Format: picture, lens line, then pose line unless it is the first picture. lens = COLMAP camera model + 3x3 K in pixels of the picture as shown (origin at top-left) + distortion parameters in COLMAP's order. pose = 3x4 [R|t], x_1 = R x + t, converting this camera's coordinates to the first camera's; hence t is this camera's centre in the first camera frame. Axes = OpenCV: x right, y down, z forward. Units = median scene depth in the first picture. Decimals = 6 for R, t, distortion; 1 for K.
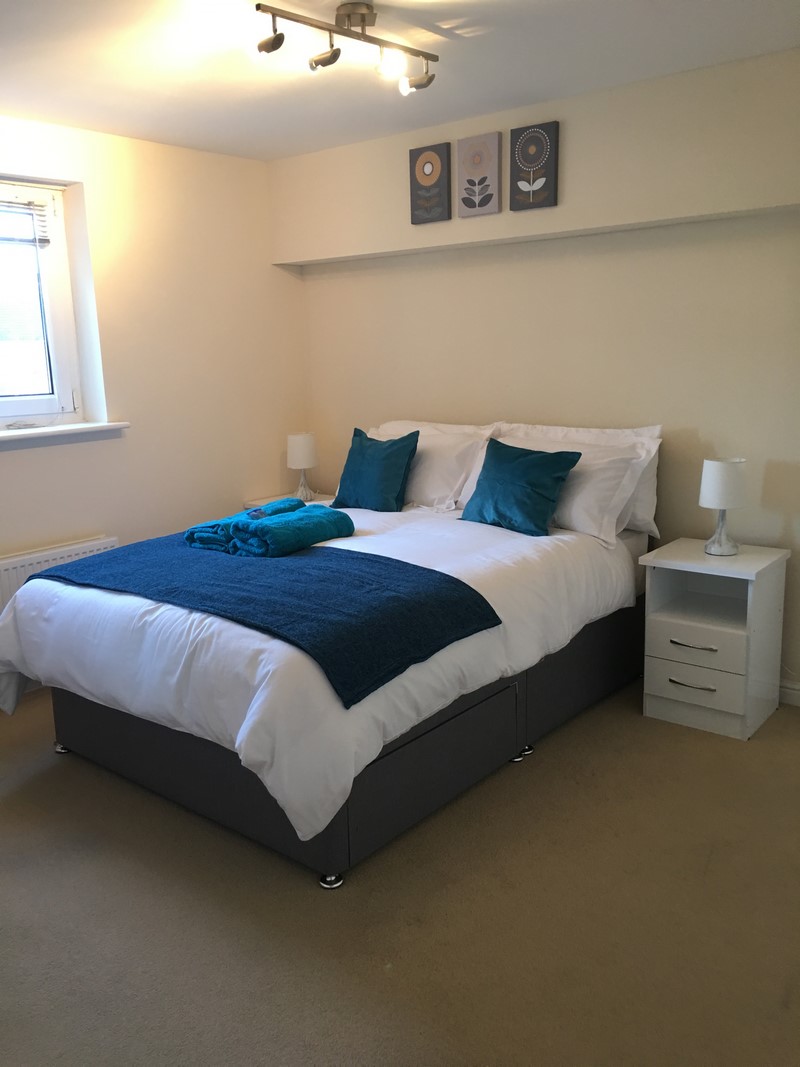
lens RADIAL K [[918.6, 0, 392.3], [0, 918.6, 525.3], [0, 0, 1]] dist [0.072202, -0.101056]
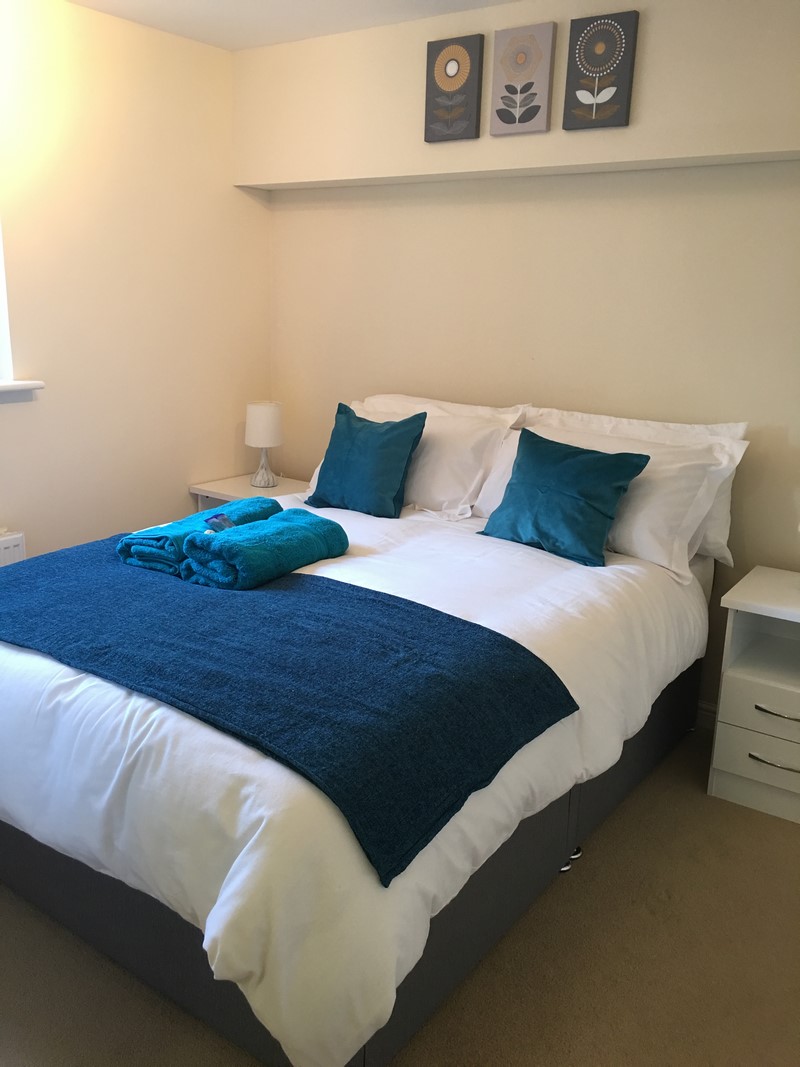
lens RADIAL K [[918.6, 0, 392.3], [0, 918.6, 525.3], [0, 0, 1]] dist [0.072202, -0.101056]
pose [[0.995897, 0.036248, 0.082912, -0.069315], [-0.040299, 0.998047, 0.047726, -0.049600], [-0.081020, -0.050872, 0.995413, 0.254246]]
